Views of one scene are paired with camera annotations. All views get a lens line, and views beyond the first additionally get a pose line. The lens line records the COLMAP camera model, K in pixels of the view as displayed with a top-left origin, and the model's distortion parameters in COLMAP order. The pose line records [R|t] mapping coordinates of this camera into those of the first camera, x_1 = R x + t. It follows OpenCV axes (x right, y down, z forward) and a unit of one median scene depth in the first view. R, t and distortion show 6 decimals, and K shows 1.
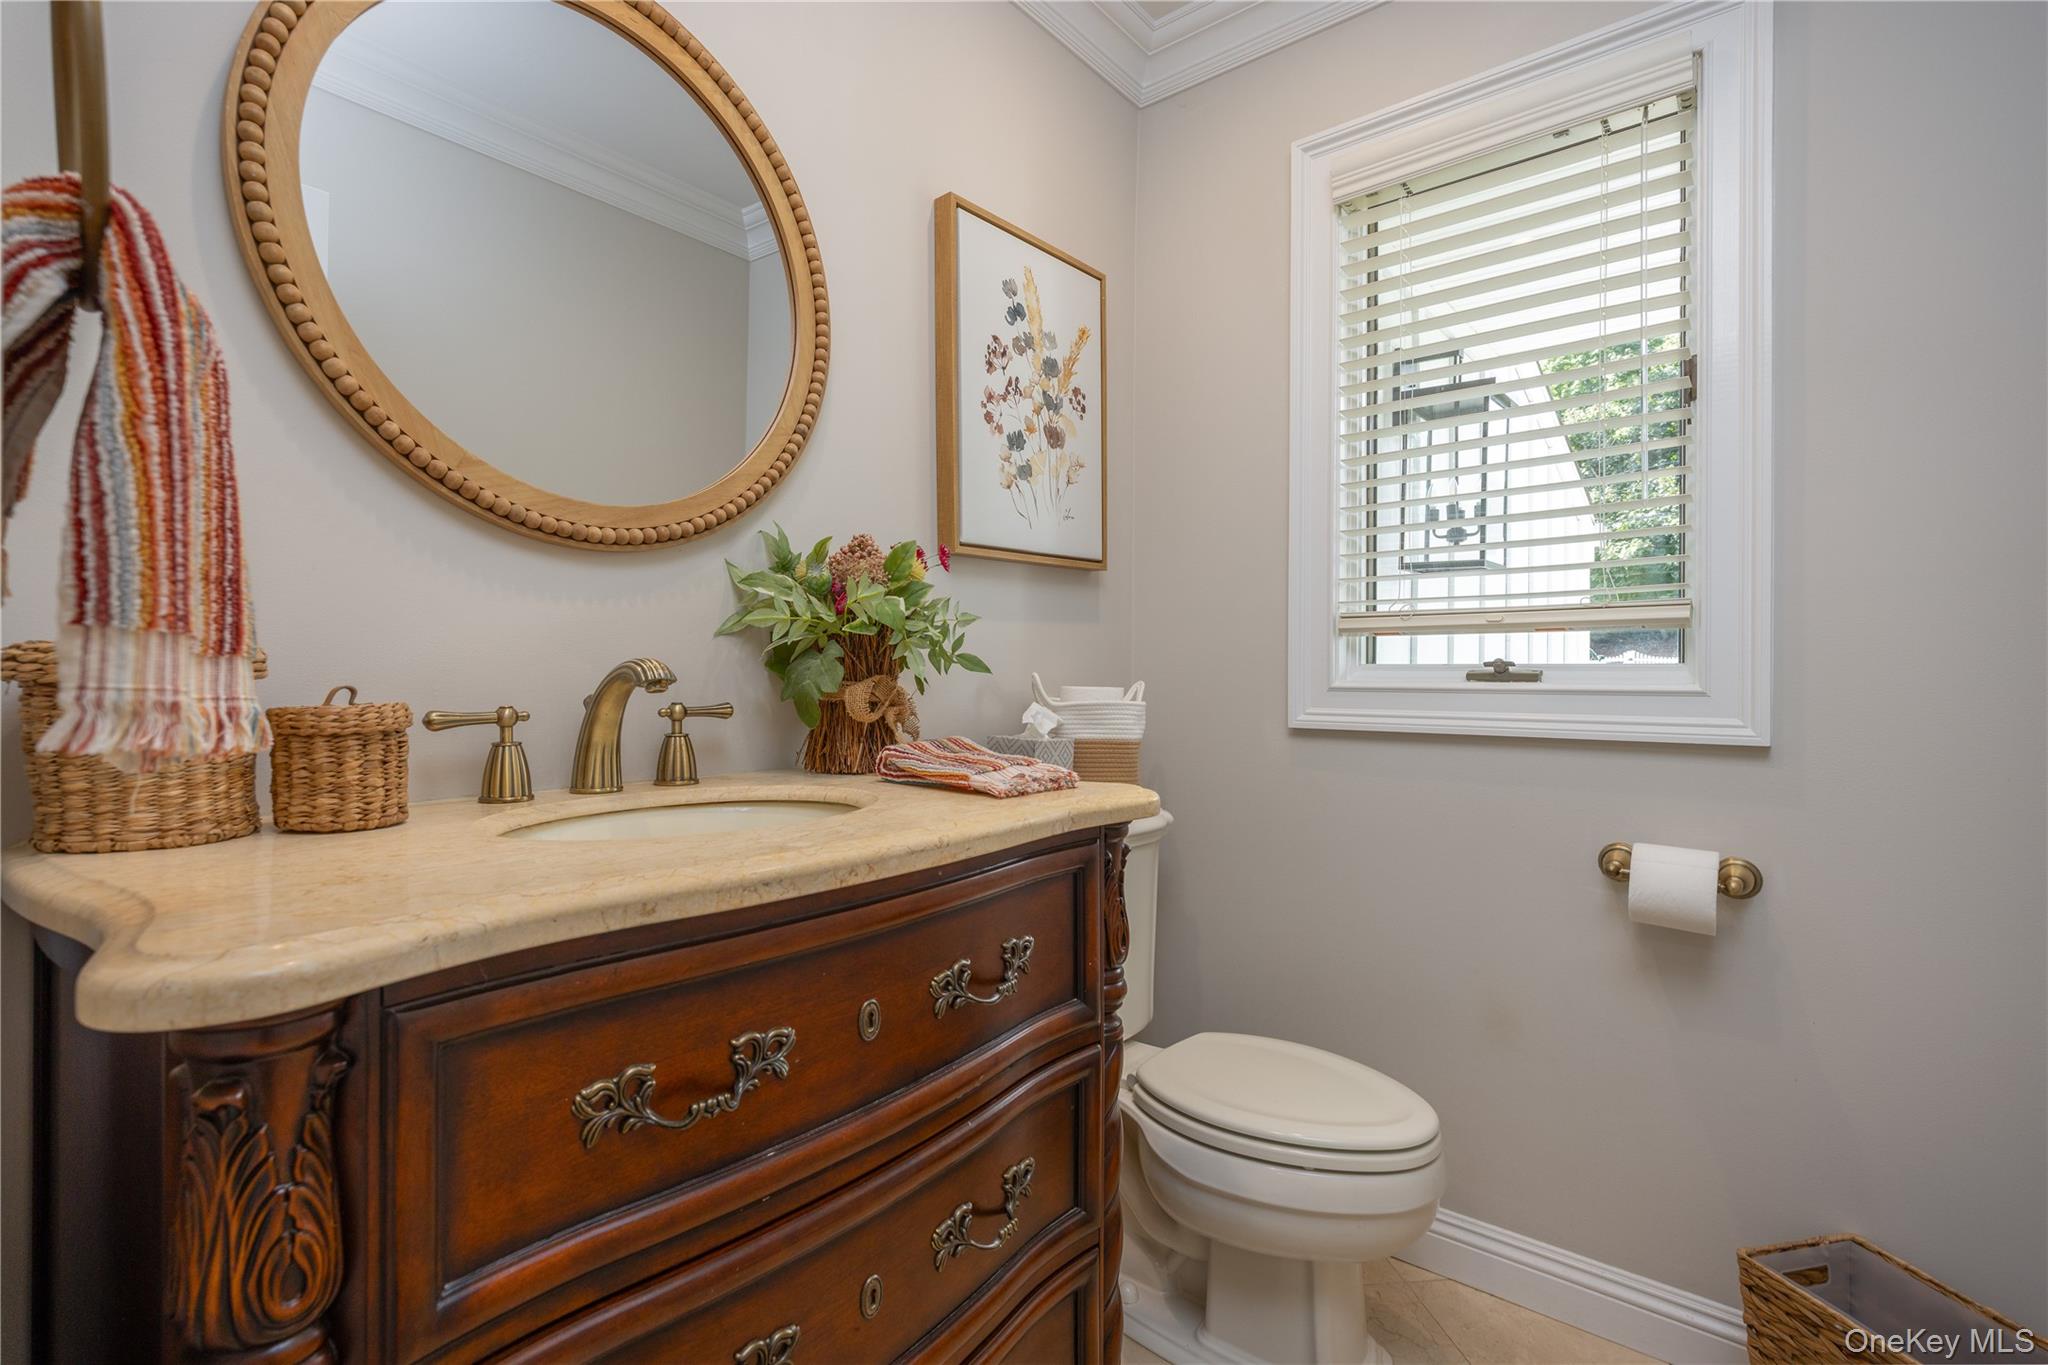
lens RADIAL K [[936.1, 0, 1021.2], [0, 936.1, 684.7], [0, 0, 1]] dist [-0.000619, -0.000023]
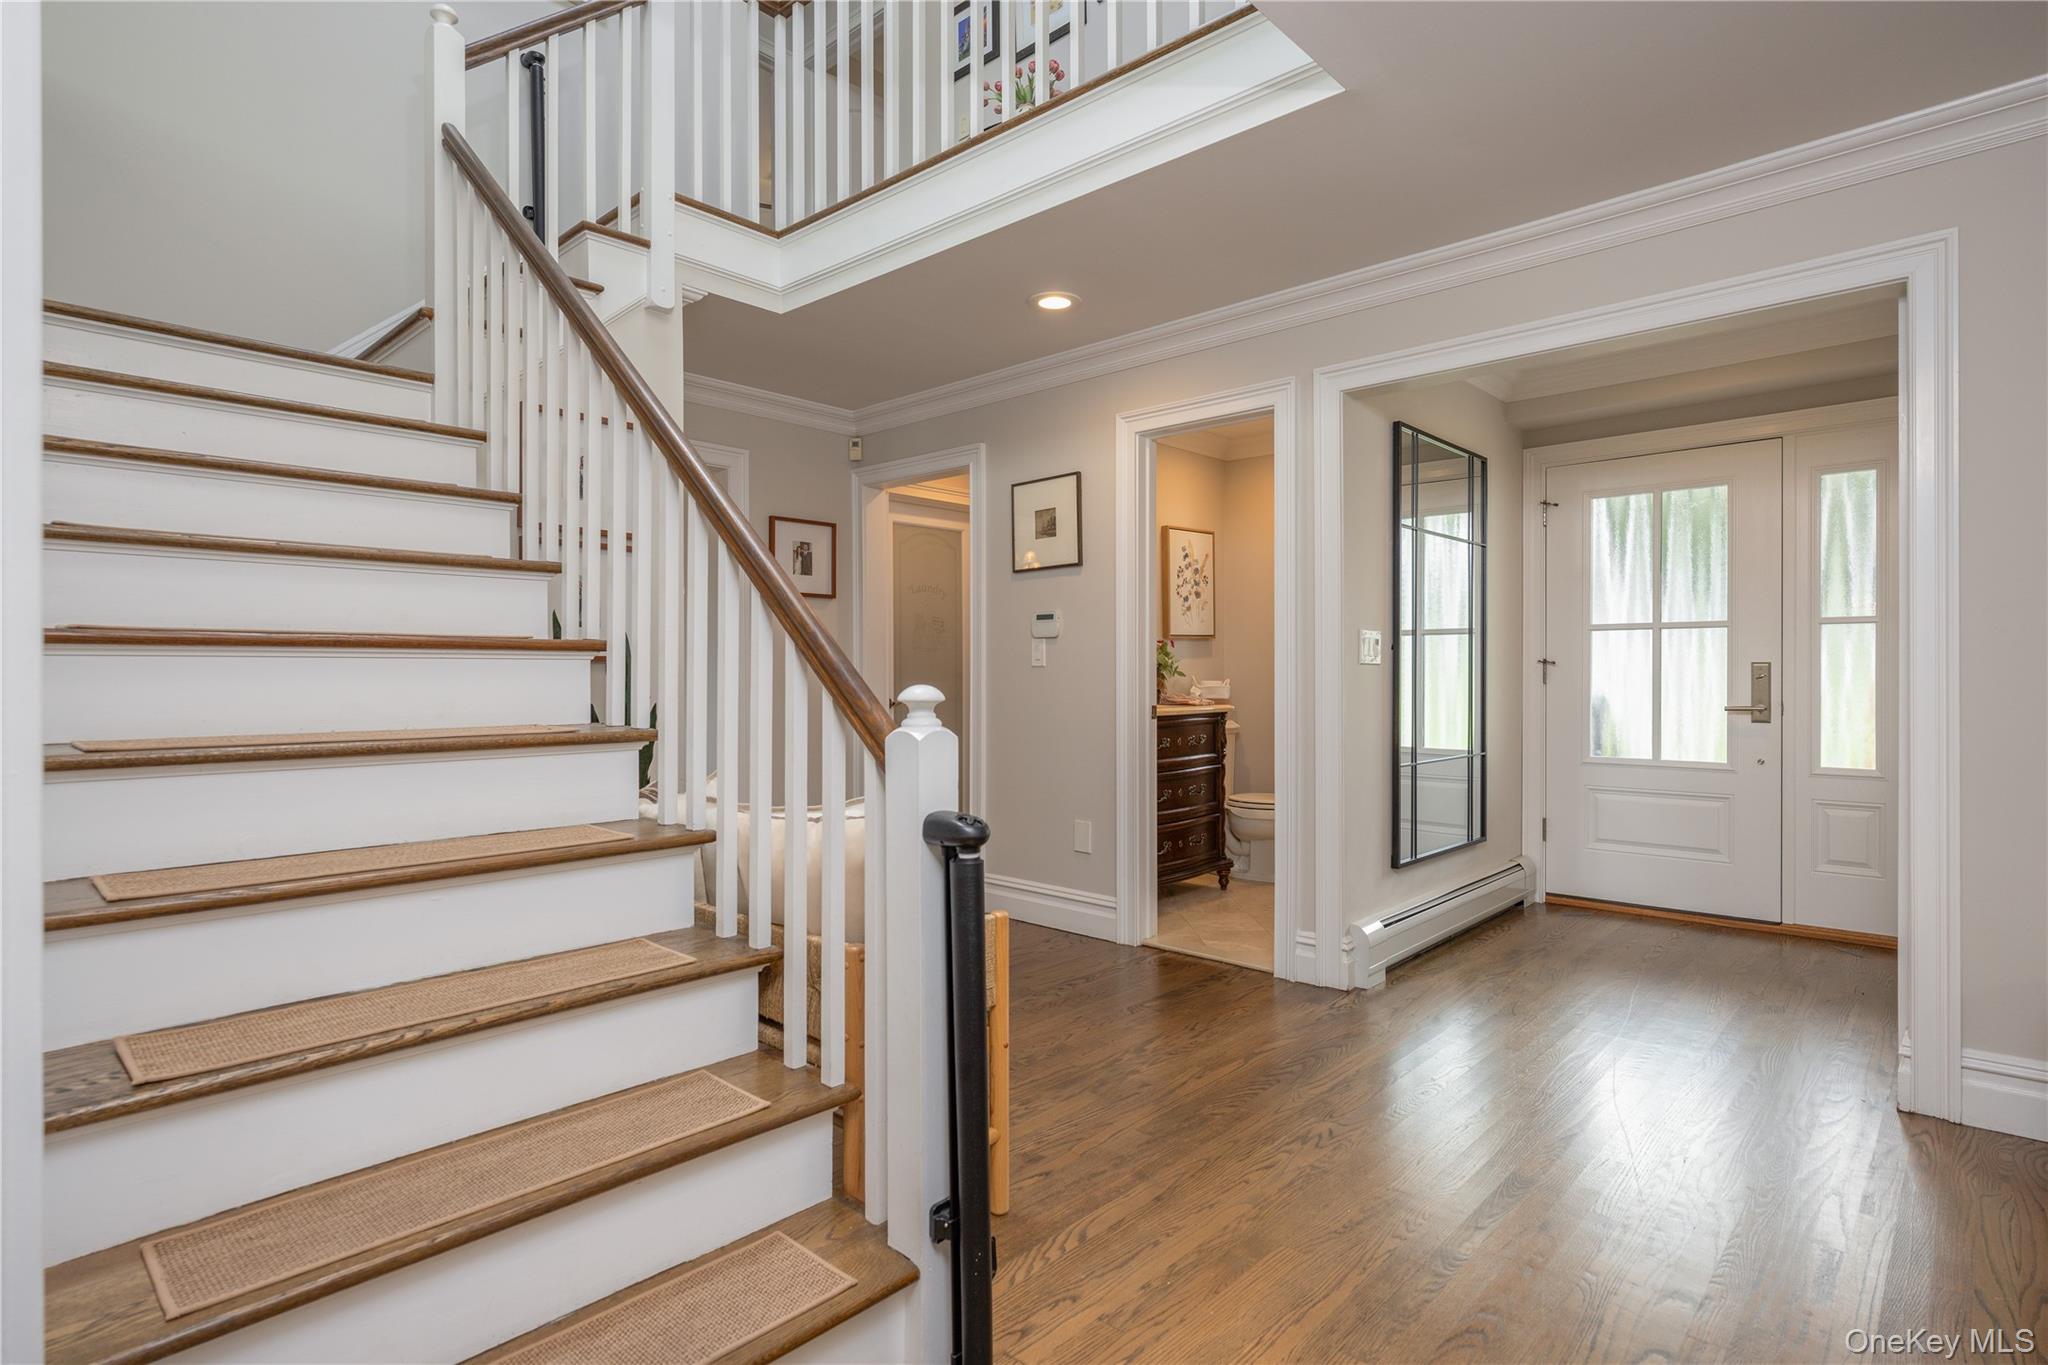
lens RADIAL K [[1038.5, 0, 1031.3], [0, 1038.5, 682.0], [0, 0, 1]] dist [-0.008454, 0.000168]
pose [[0.998593, -0.006123, -0.052672, -0.324143], [0.005962, 0.999977, -0.003216, 0.013429], [0.052690, 0.002897, 0.998607, -2.324687]]
